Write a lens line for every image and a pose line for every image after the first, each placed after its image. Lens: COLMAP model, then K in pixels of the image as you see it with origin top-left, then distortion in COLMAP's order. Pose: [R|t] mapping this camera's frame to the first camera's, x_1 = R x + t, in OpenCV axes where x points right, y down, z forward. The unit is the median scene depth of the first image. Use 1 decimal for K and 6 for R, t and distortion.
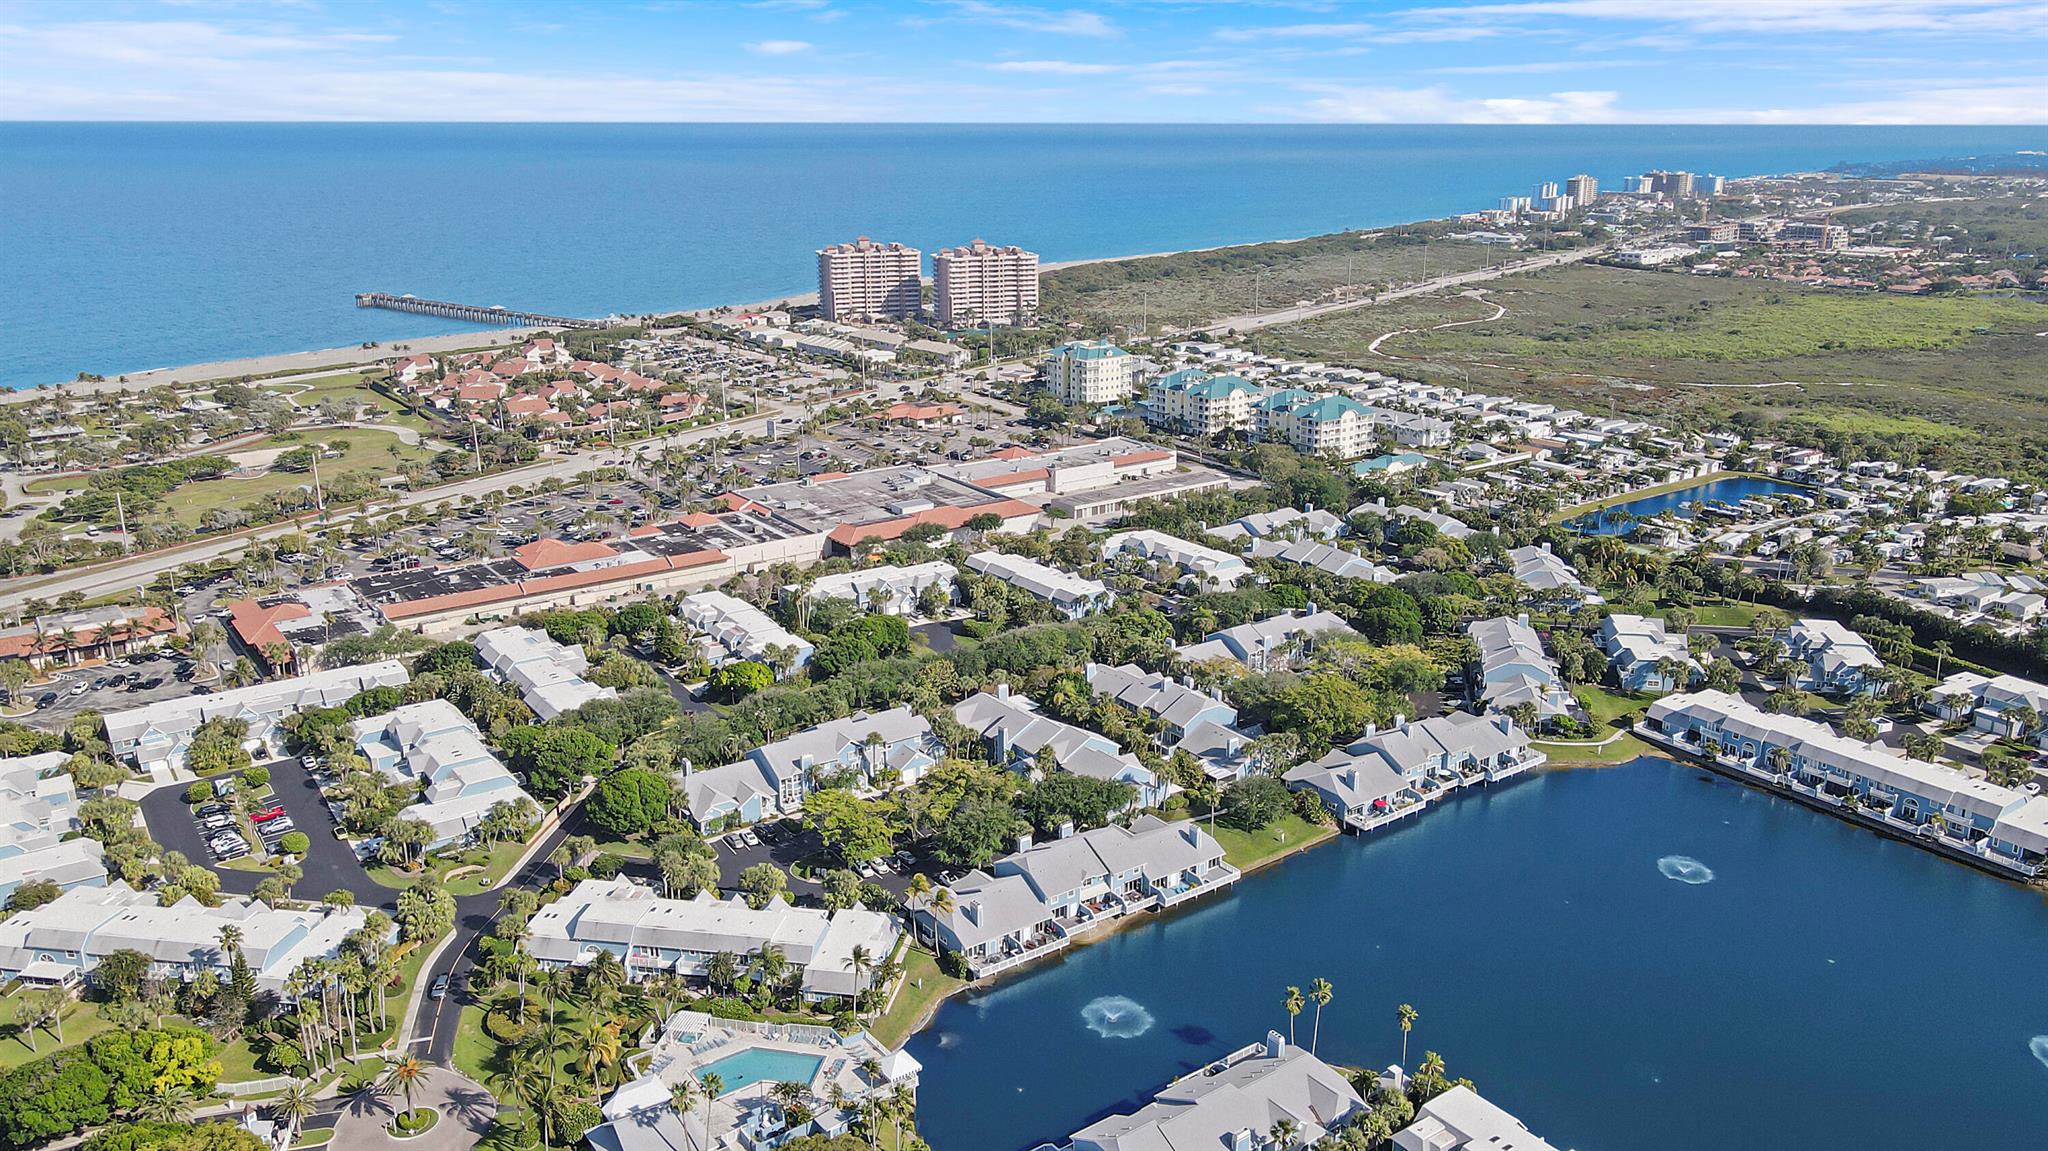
lens RADIAL K [[1464.8, 0, 1024.0], [0, 1464.8, 575.5], [0, 0, 1]] dist [0.001920, -0.000885]
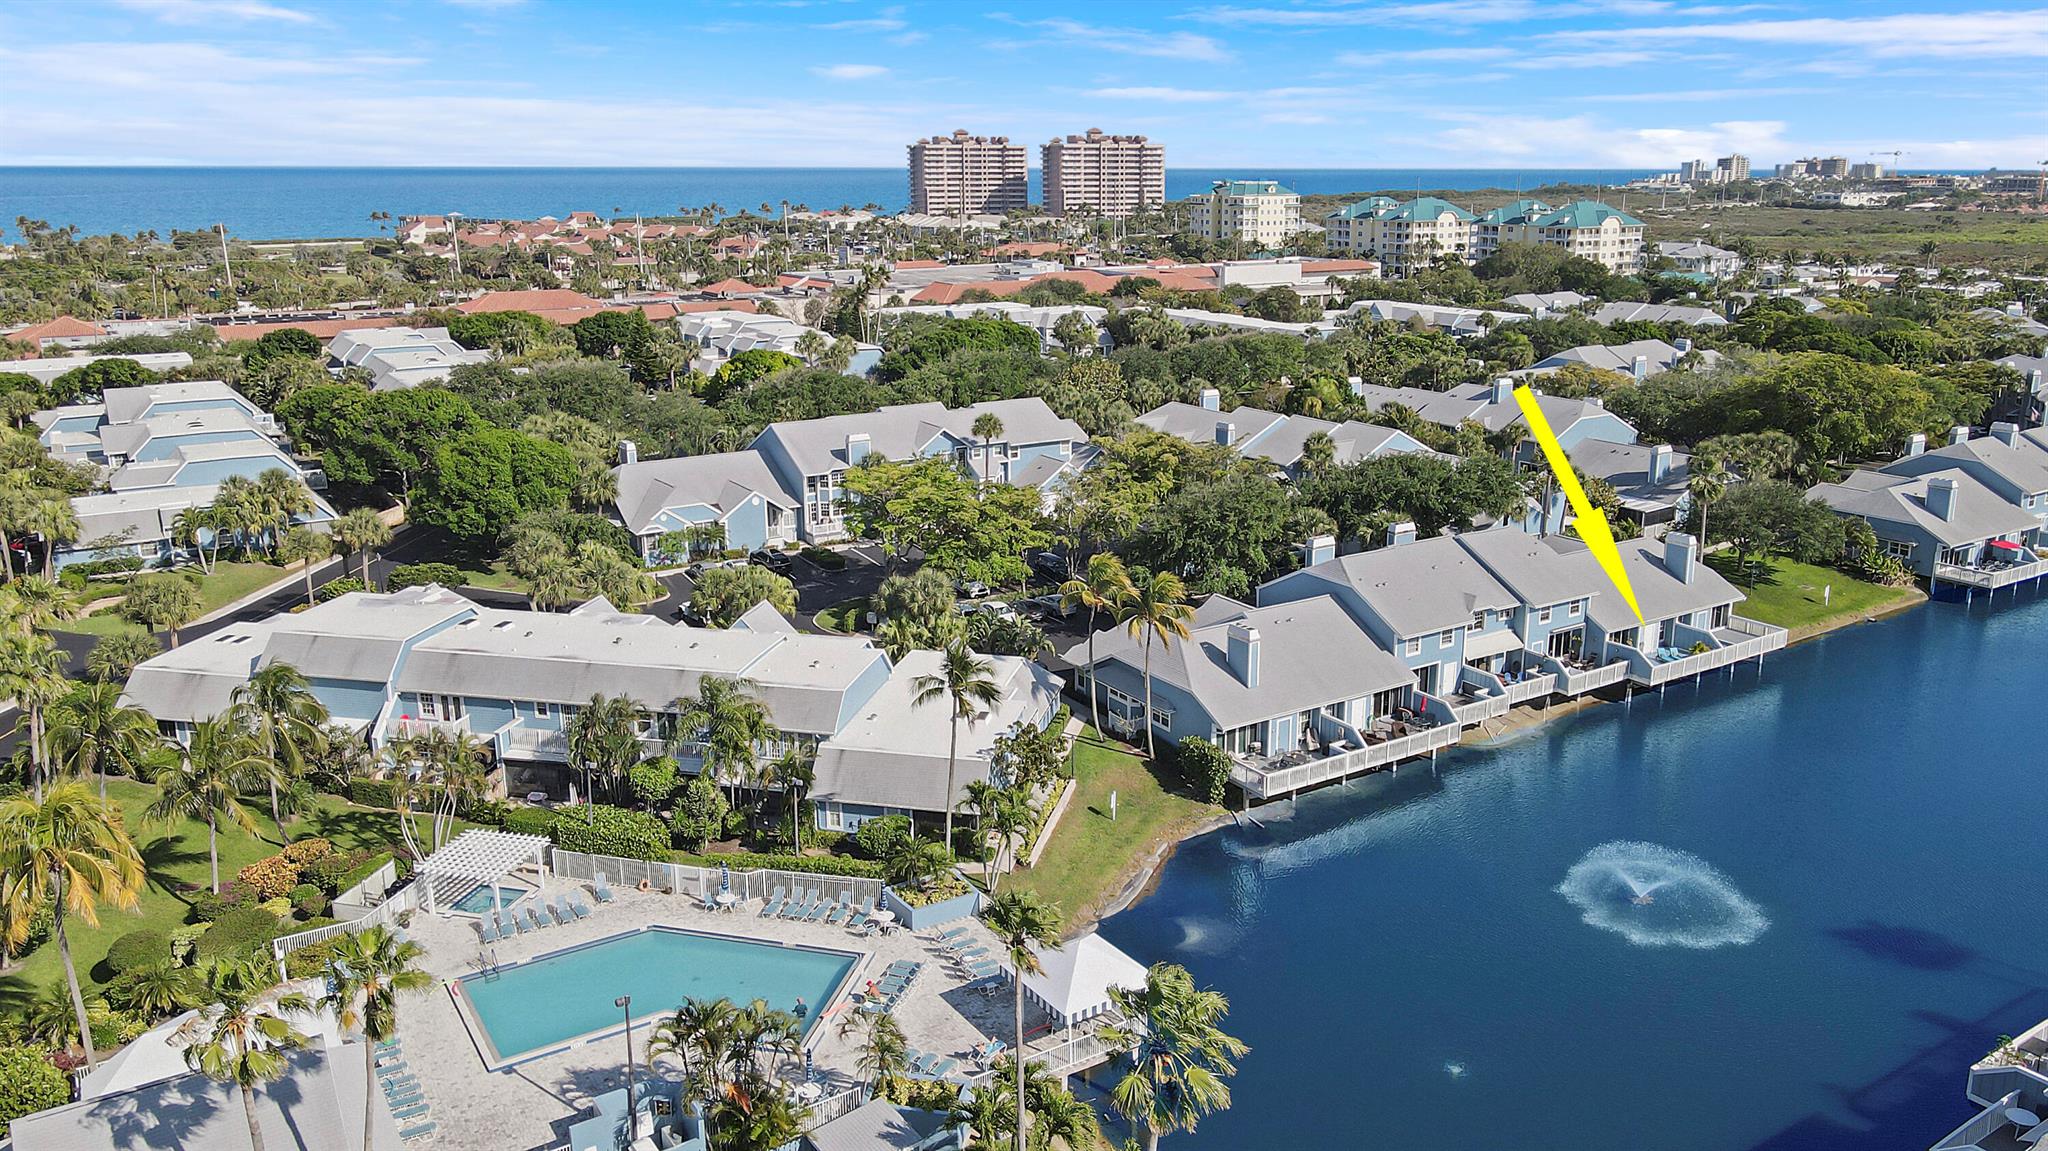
lens RADIAL K [[1474.6, 0, 1043.3], [0, 1474.6, 579.4], [0, 0, 1]] dist [-0.004790, 0.067904]
pose [[0.998742, 0.011642, -0.048778, -0.057247], [-0.012577, 0.999742, -0.018912, 0.182080], [0.048545, 0.019501, 0.998631, 0.485454]]
